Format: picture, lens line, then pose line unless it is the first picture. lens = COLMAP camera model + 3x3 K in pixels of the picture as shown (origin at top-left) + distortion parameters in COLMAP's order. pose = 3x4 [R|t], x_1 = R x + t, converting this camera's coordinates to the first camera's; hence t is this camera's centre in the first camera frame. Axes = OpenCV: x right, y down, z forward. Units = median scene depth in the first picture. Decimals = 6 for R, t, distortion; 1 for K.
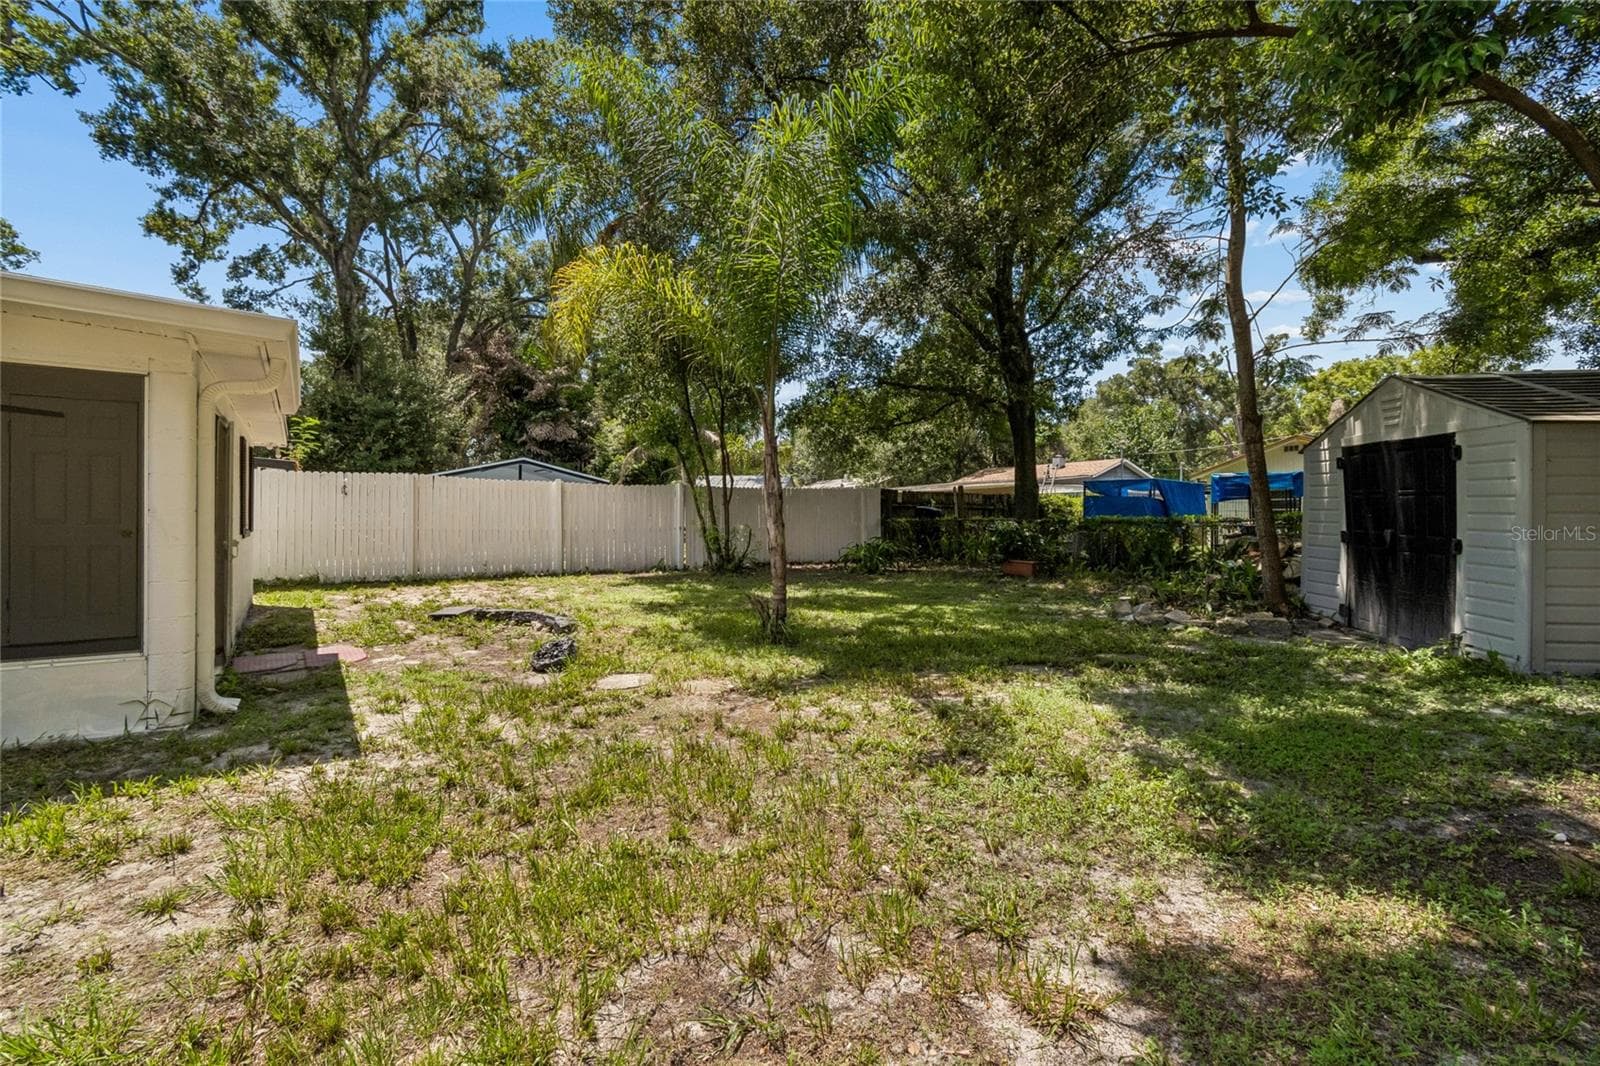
lens RADIAL K [[724.4, 0, 803.2], [0, 724.4, 511.1], [0, 0, 1]] dist [0.001797, -0.000136]
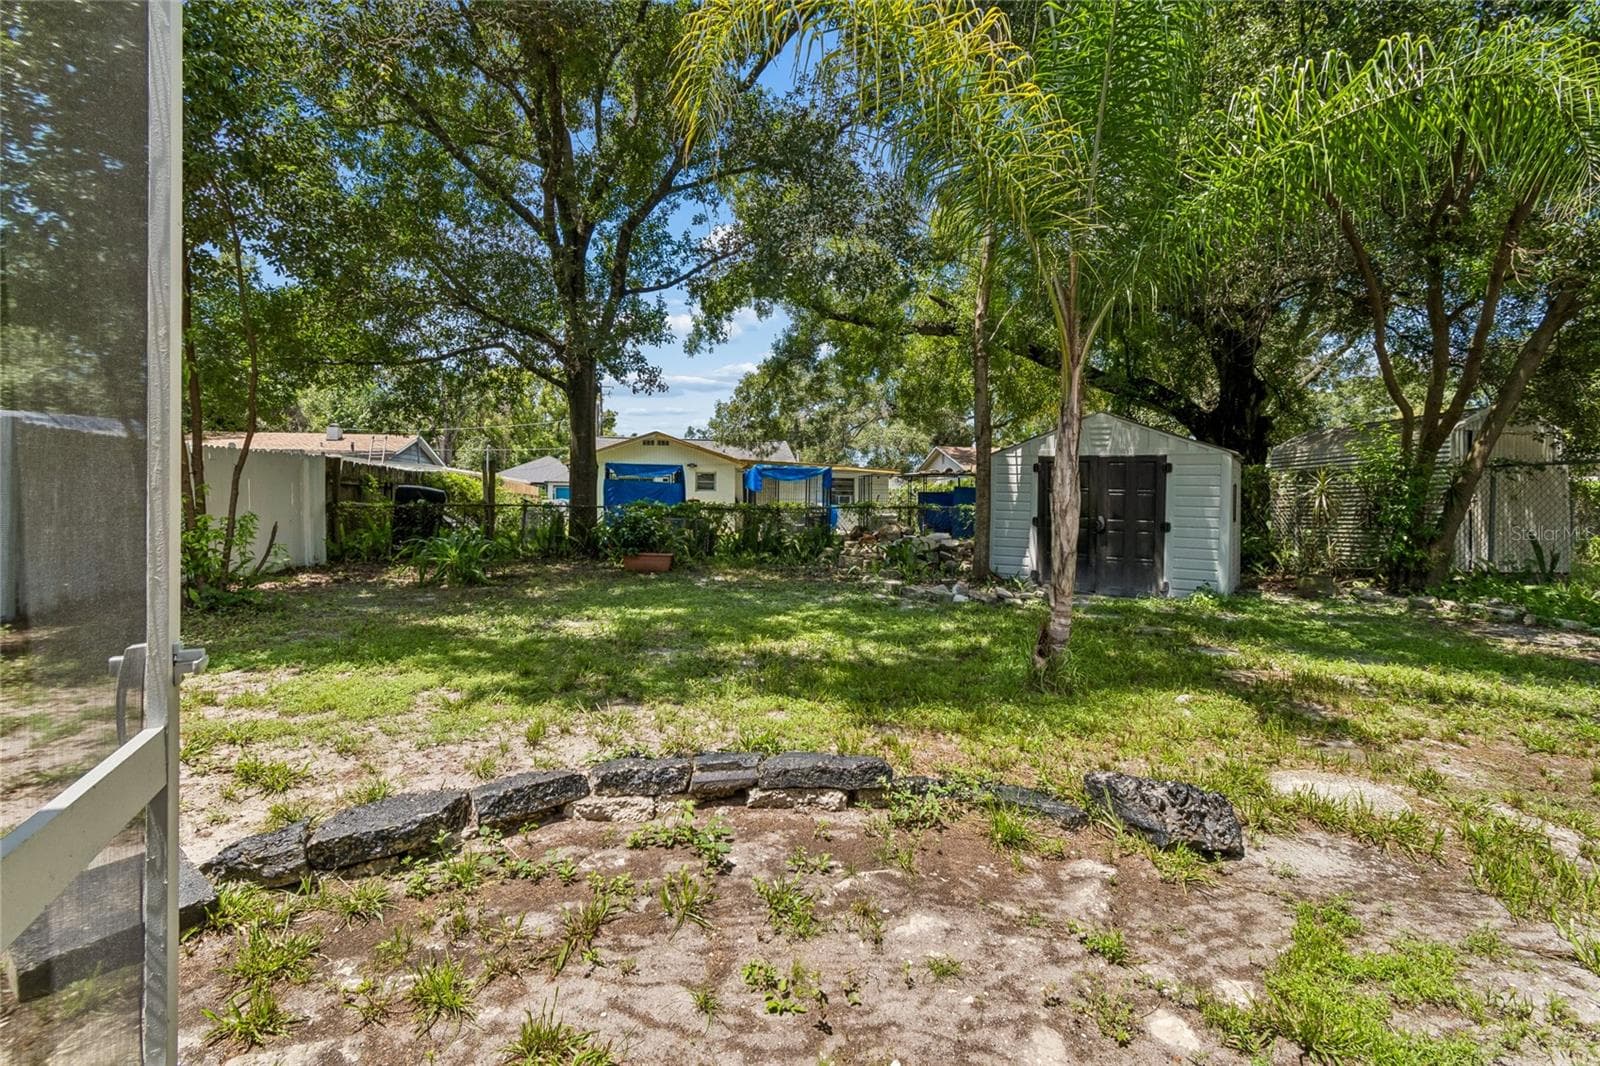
lens RADIAL K [[724.4, 0, 788.3], [0, 724.4, 507.2], [0, 0, 1]] dist [0.001797, -0.000136]
pose [[0.466438, -0.000360, 0.884554, -0.776339], [-0.018162, 0.999785, 0.009984, 0.003304], [-0.884368, -0.020722, 0.466331, 0.885433]]
